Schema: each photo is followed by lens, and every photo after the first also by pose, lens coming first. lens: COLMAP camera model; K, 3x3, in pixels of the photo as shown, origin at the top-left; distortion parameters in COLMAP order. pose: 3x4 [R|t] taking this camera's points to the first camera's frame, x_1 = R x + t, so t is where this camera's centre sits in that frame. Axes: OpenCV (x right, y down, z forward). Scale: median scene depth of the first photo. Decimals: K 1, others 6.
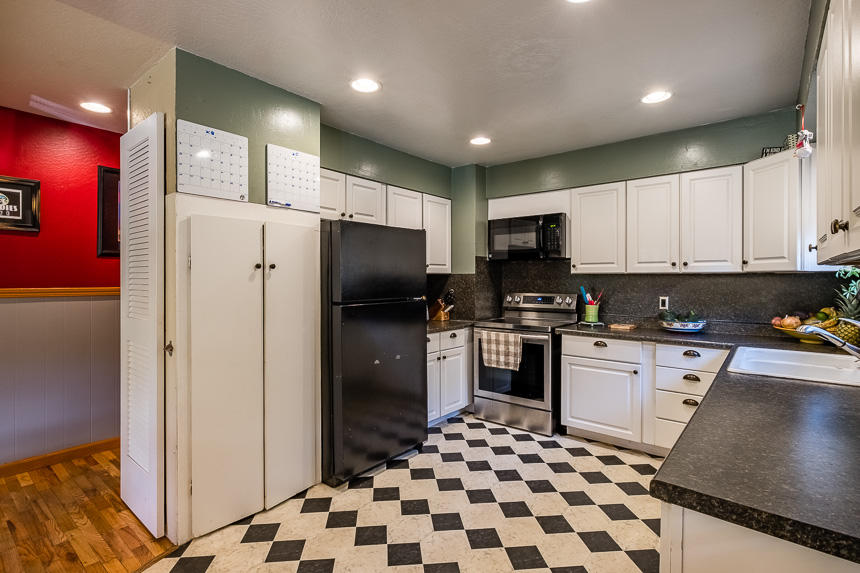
lens RADIAL K [[419.5, 0, 426.4], [0, 419.5, 283.4], [0, 0, 1]] dist [-0.000497, -0.000699]
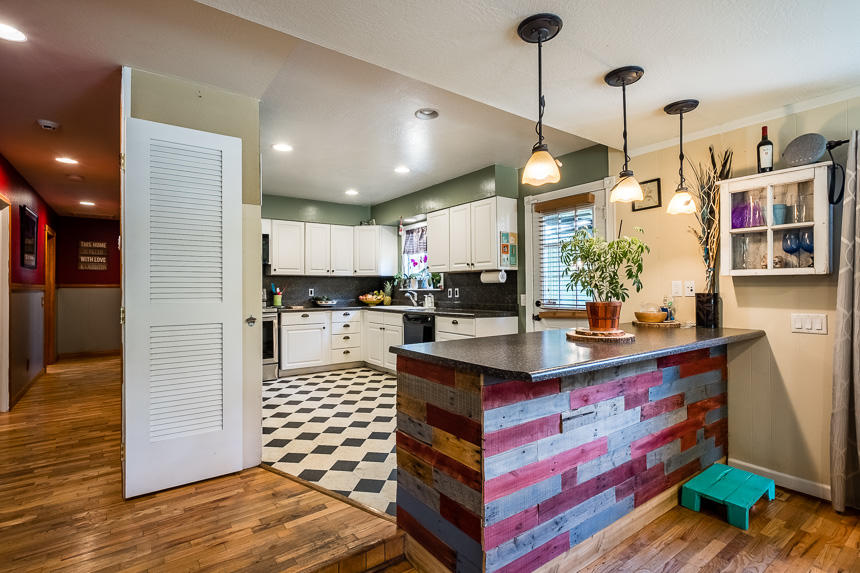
lens RADIAL K [[419.5, 0, 426.4], [0, 419.5, 283.4], [0, 0, 1]] dist [-0.000497, -0.000699]
pose [[0.249843, 0.006441, 0.968265, -1.126851], [0.015326, 0.999826, -0.010606, 0.037102], [-0.968165, 0.017490, 0.249701, 0.077016]]
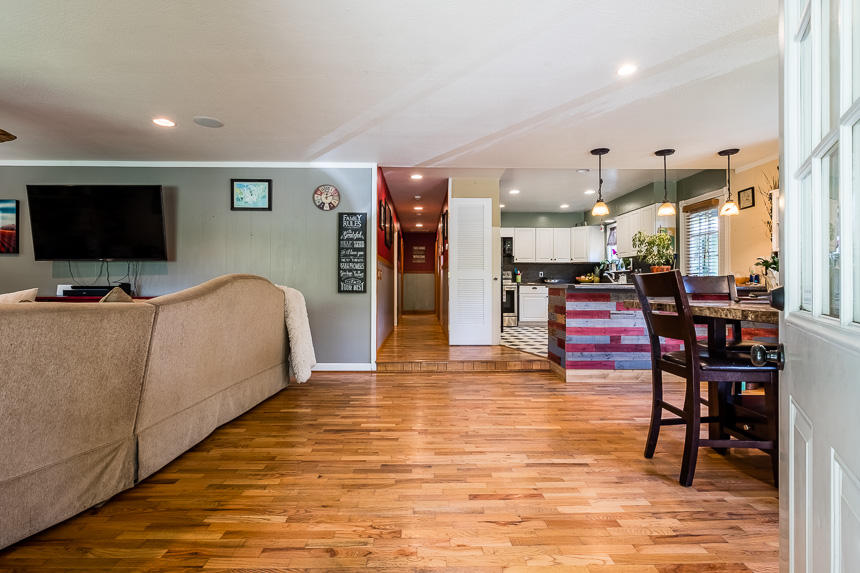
lens RADIAL K [[419.5, 0, 426.4], [0, 419.5, 283.4], [0, 0, 1]] dist [-0.000497, -0.000699]
pose [[0.757445, -0.000131, 0.652899, -1.851139], [0.005425, 0.999967, -0.006094, 0.125222], [-0.652876, 0.008158, 0.757421, -0.582729]]
